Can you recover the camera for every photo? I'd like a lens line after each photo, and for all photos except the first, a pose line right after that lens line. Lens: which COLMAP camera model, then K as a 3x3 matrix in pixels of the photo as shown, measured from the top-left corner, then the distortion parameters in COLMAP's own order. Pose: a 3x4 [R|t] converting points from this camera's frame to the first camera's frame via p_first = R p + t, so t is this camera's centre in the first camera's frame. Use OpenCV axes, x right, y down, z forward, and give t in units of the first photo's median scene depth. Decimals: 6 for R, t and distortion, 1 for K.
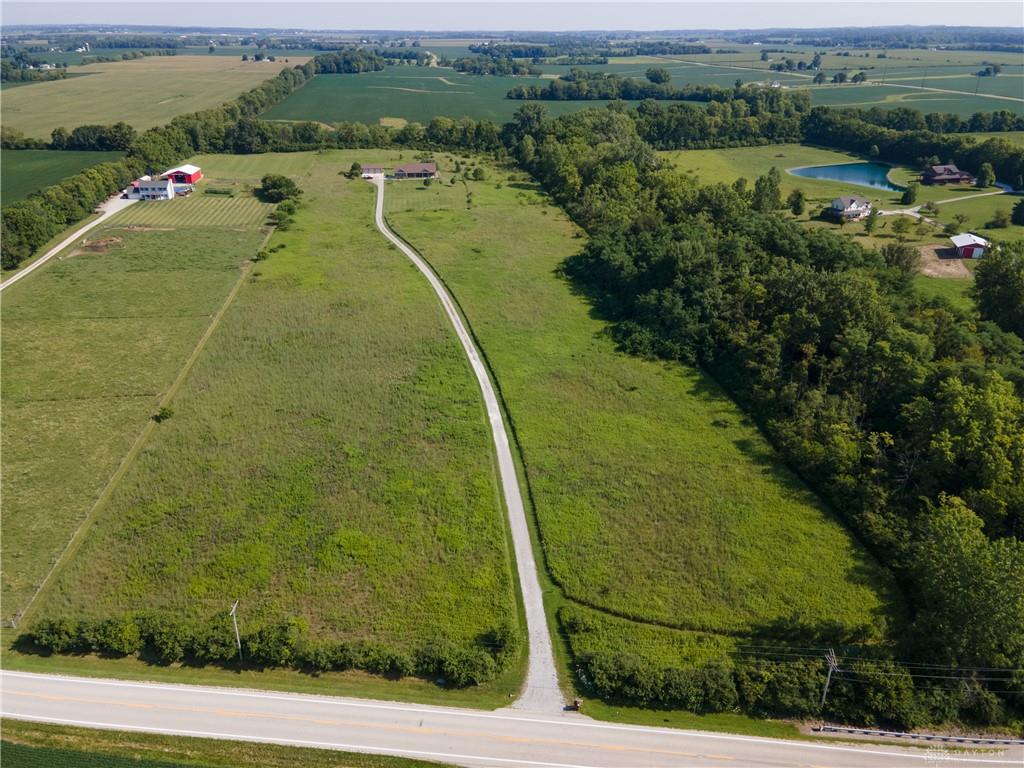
lens RADIAL K [[738.1, 0, 511.3], [0, 738.1, 383.2], [0, 0, 1]] dist [0.034571, 0.012814]
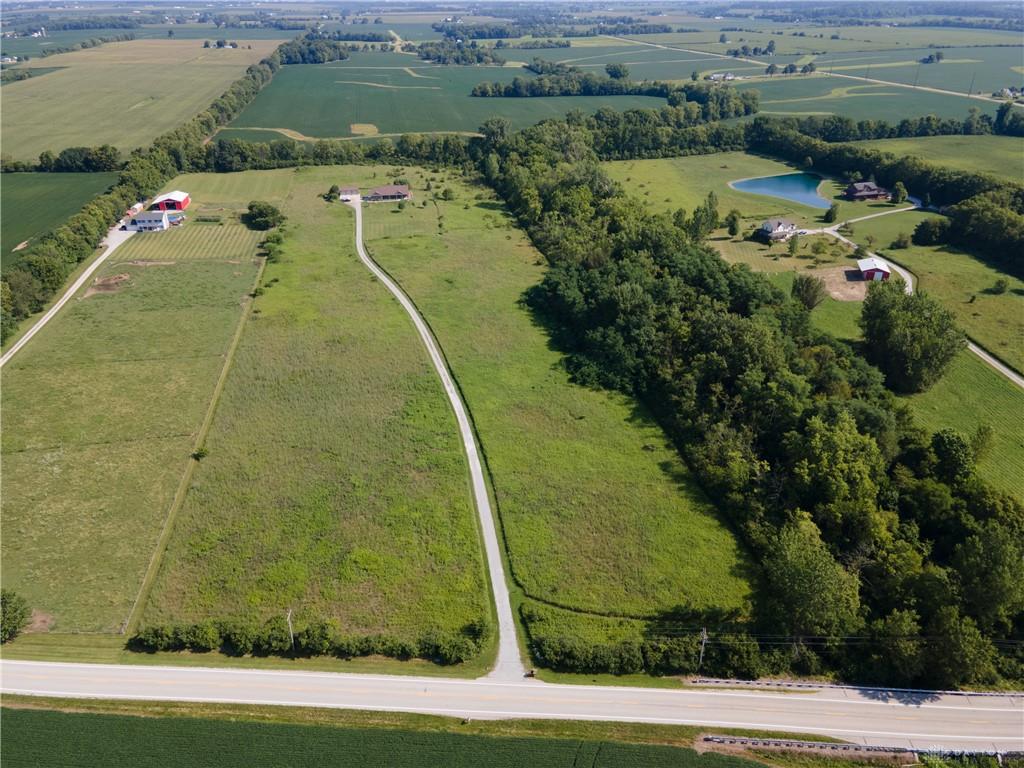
lens RADIAL K [[738.1, 0, 509.2], [0, 738.1, 383.4], [0, 0, 1]] dist [0.034571, 0.012814]
pose [[0.999091, -0.027351, 0.032711, 0.004976], [0.026117, 0.998952, 0.037583, -0.088877], [-0.033705, -0.036695, 0.998758, -0.201199]]
